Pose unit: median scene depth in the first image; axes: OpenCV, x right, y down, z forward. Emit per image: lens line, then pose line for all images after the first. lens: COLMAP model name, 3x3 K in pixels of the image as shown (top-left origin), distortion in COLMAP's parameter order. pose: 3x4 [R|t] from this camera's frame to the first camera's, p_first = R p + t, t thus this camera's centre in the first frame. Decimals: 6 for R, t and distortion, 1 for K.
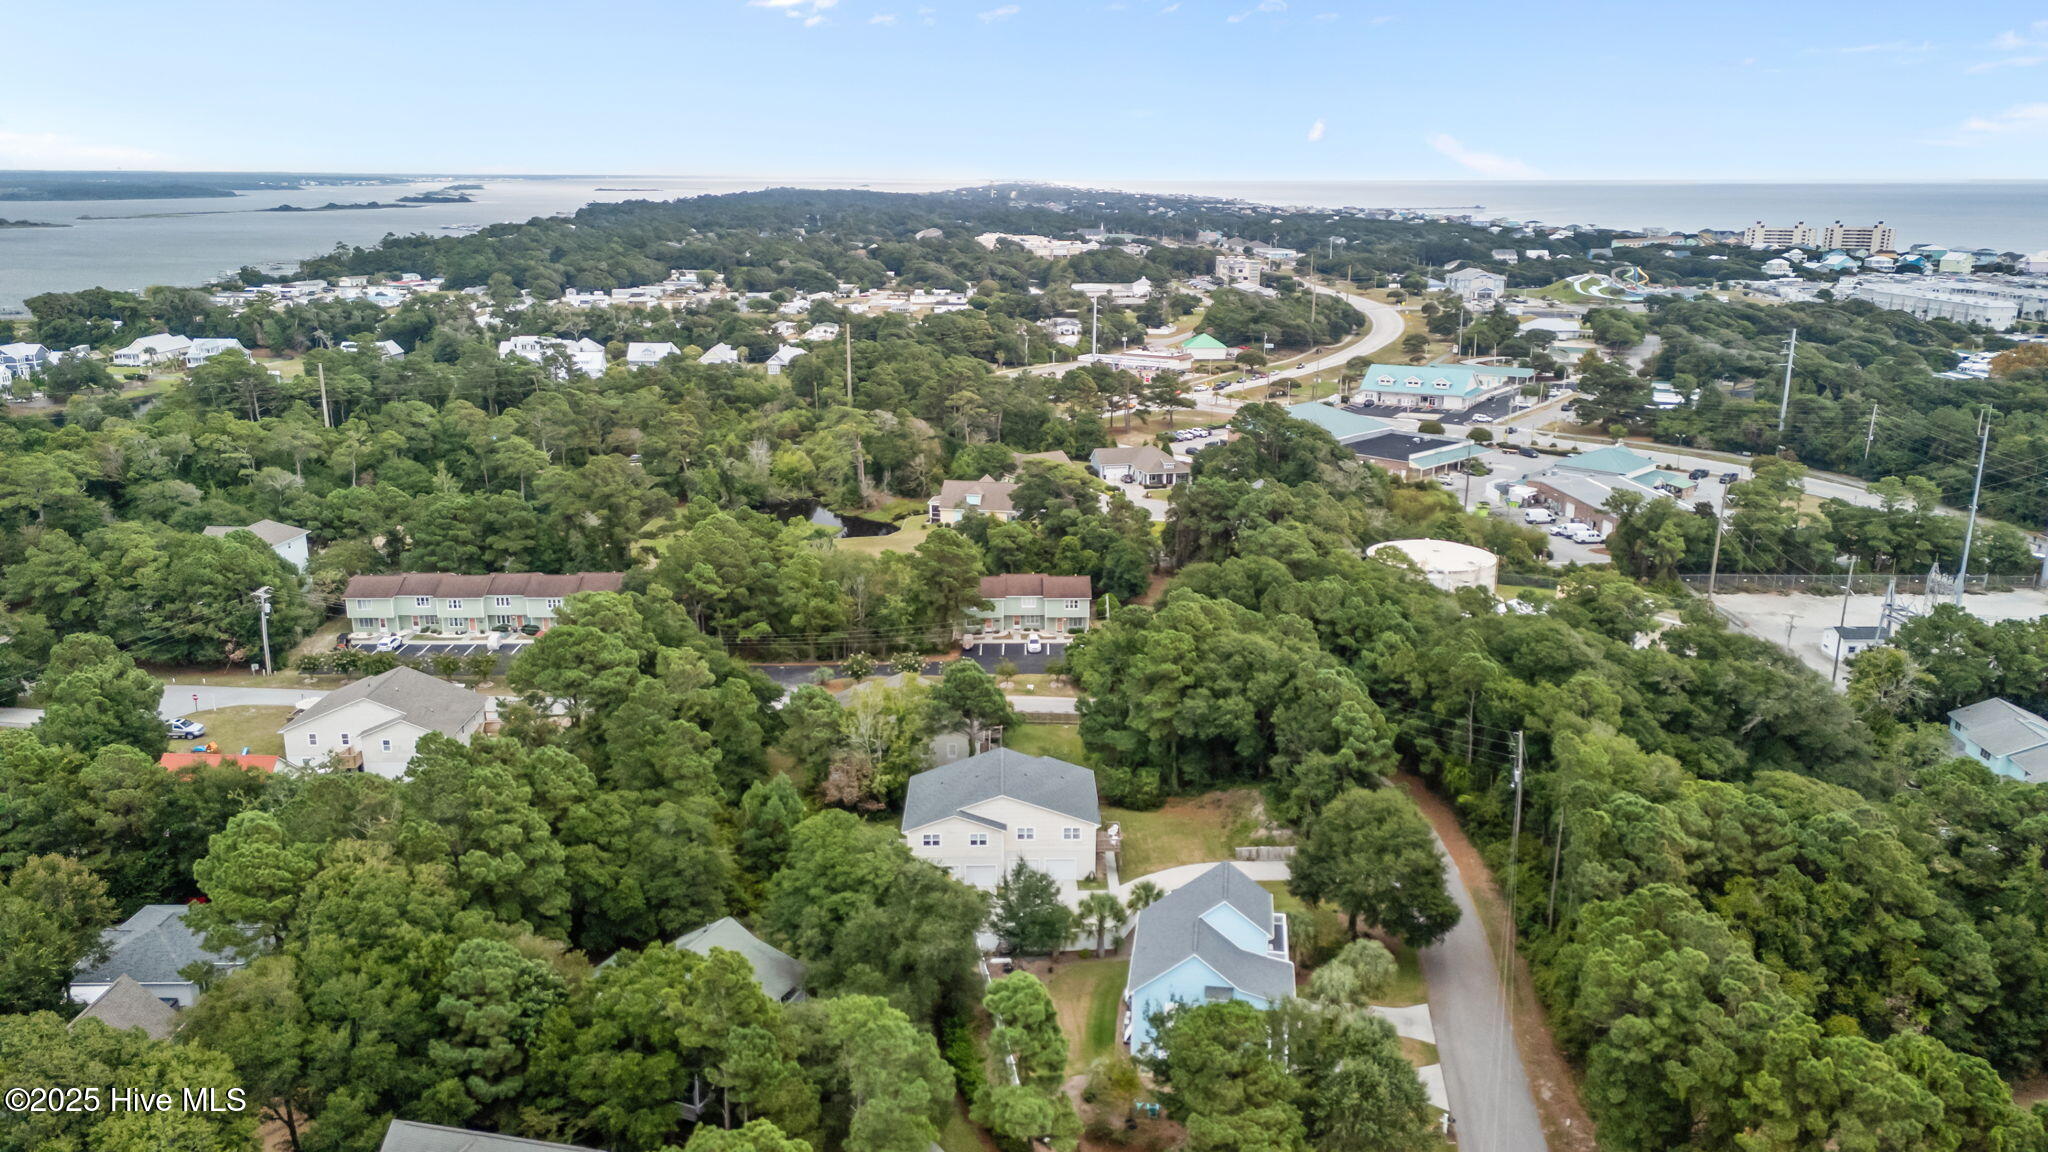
lens RADIAL K [[1504.3, 0, 1024.0], [0, 1504.3, 576.0], [0, 0, 1]] dist [0.082345, -0.101317]
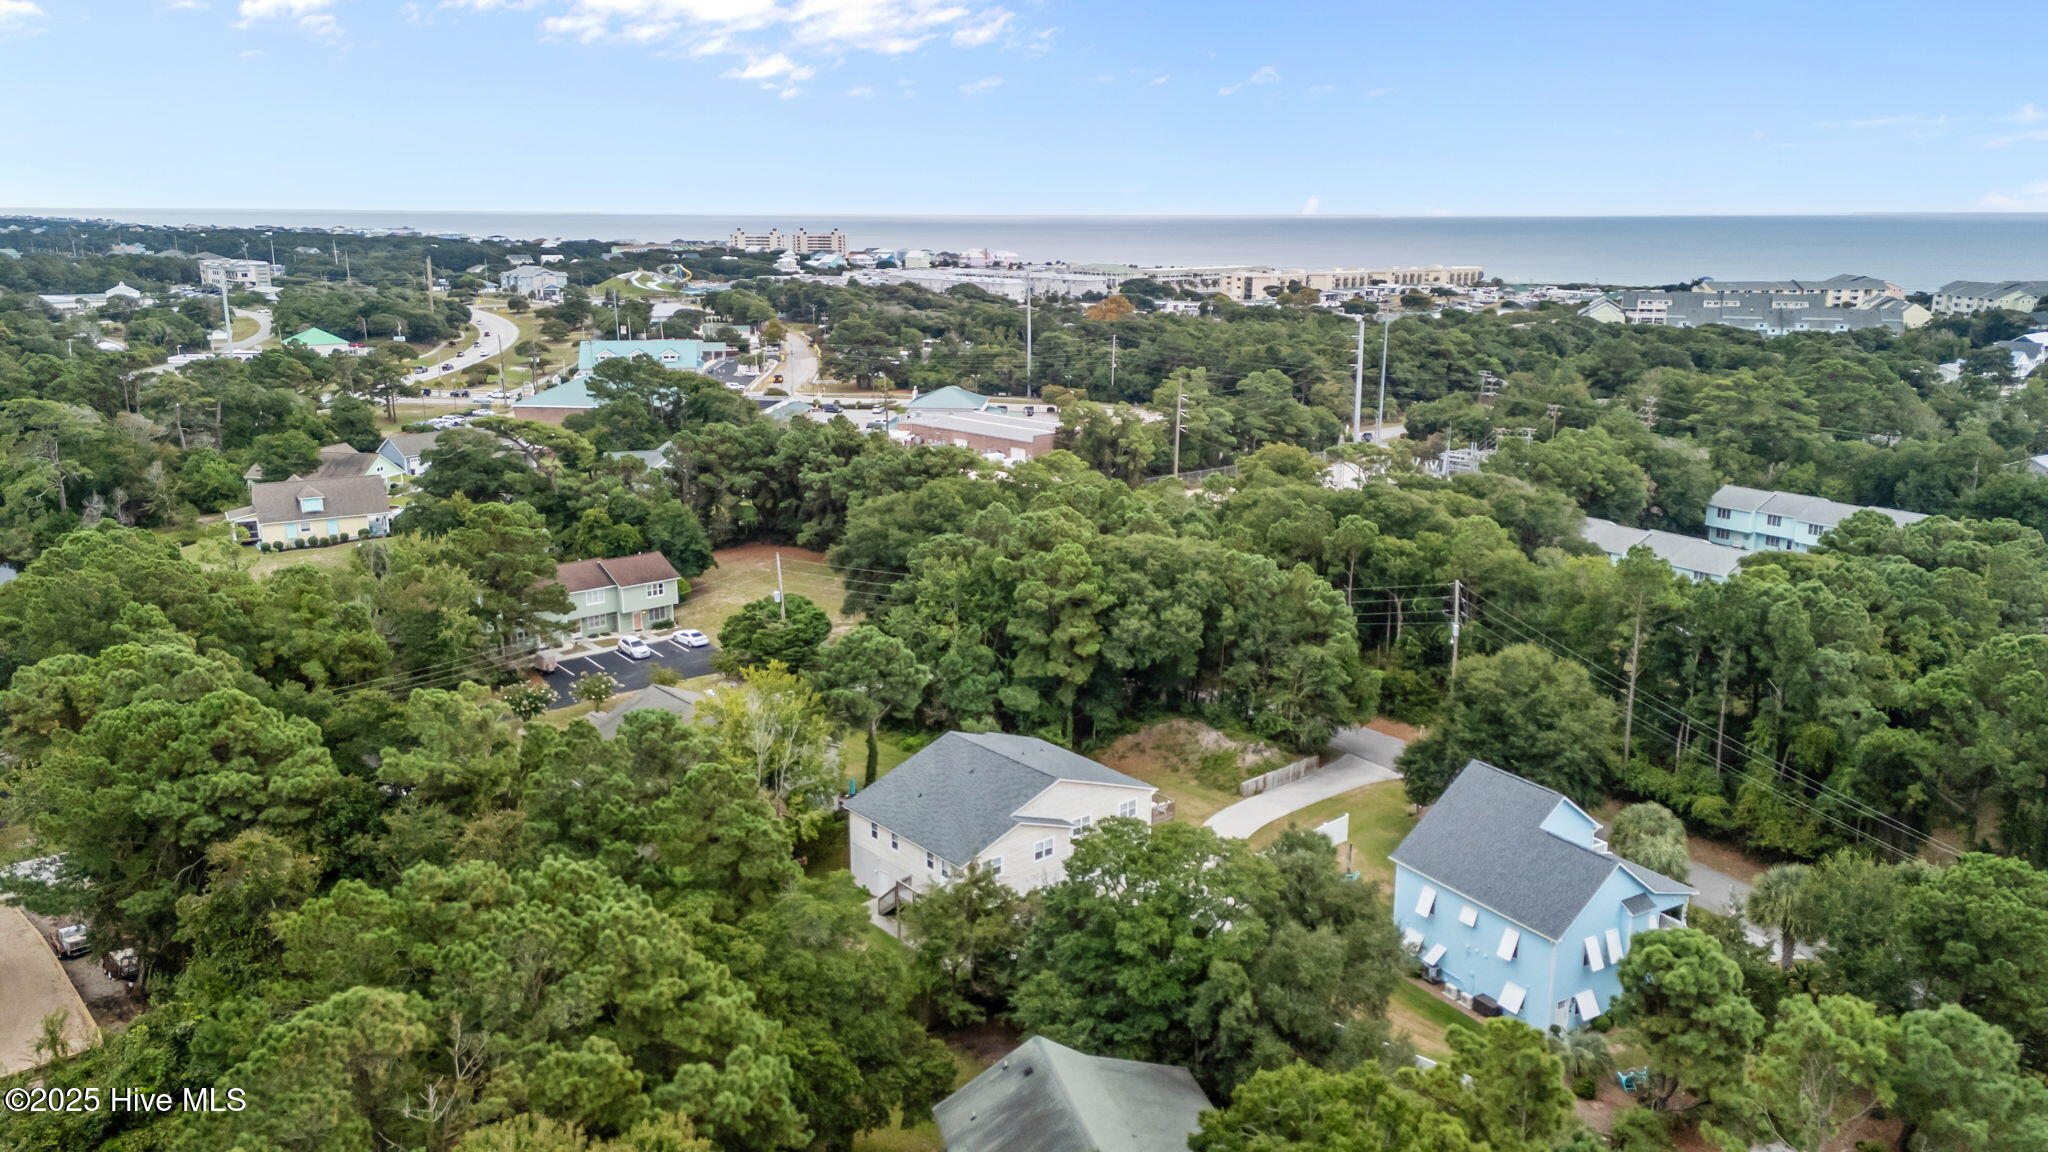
lens RADIAL K [[1504.3, 0, 1024.0], [0, 1504.3, 576.0], [0, 0, 1]] dist [0.082345, -0.101317]
pose [[0.758997, -0.148653, 0.633898, -0.309765], [0.164848, 0.985740, 0.033781, 0.017274], [-0.629880, 0.078857, 0.772679, 0.309458]]
